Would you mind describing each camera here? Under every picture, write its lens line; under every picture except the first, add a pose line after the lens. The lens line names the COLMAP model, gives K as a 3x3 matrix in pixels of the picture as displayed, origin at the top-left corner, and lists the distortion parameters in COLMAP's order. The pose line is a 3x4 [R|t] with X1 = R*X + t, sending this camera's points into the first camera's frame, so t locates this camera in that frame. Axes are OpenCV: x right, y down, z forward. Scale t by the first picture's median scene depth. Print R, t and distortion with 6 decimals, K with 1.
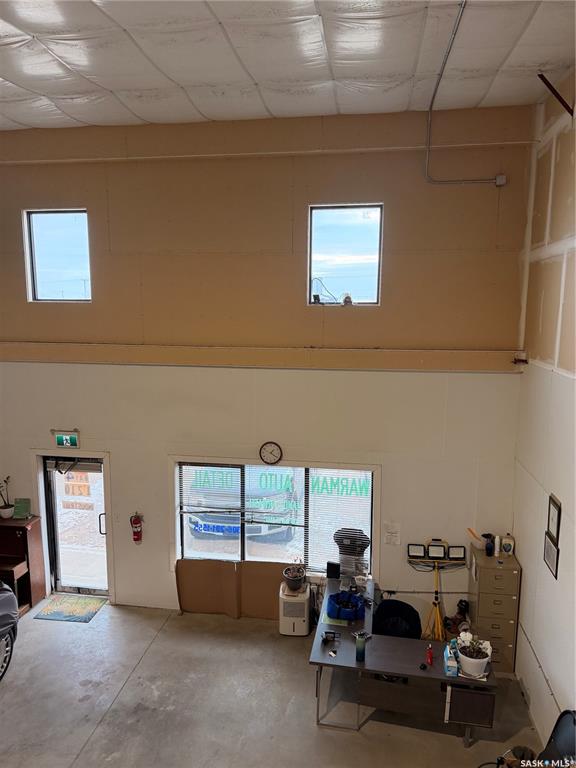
lens RADIAL K [[537.1, 0, 287.9], [0, 537.1, 383.7], [0, 0, 1]] dist [0.028282, -0.015617]
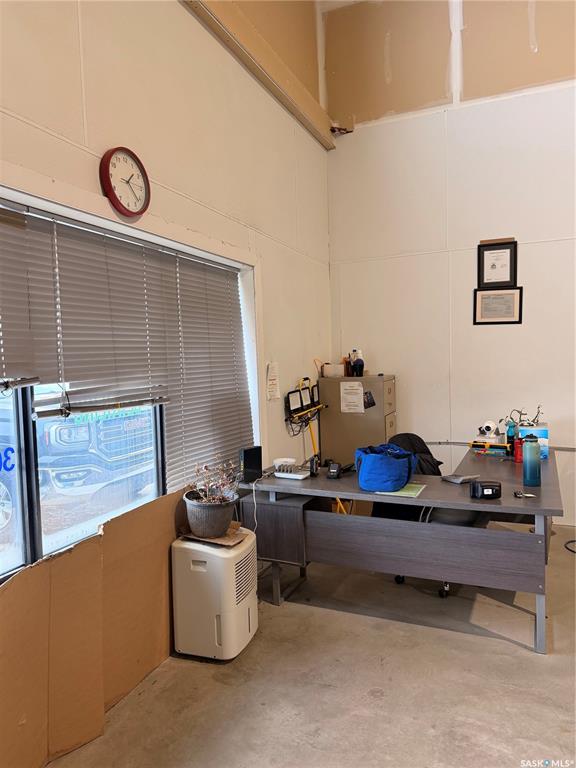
lens RADIAL K [[537.1, 0, 287.1], [0, 537.1, 381.0], [0, 0, 1]] dist [0.028282, -0.015617]
pose [[0.263562, -0.067171, 0.962301, -0.360982], [0.167785, 0.985559, 0.022840, 0.272759], [-0.949939, 0.155440, 0.271026, 0.844400]]
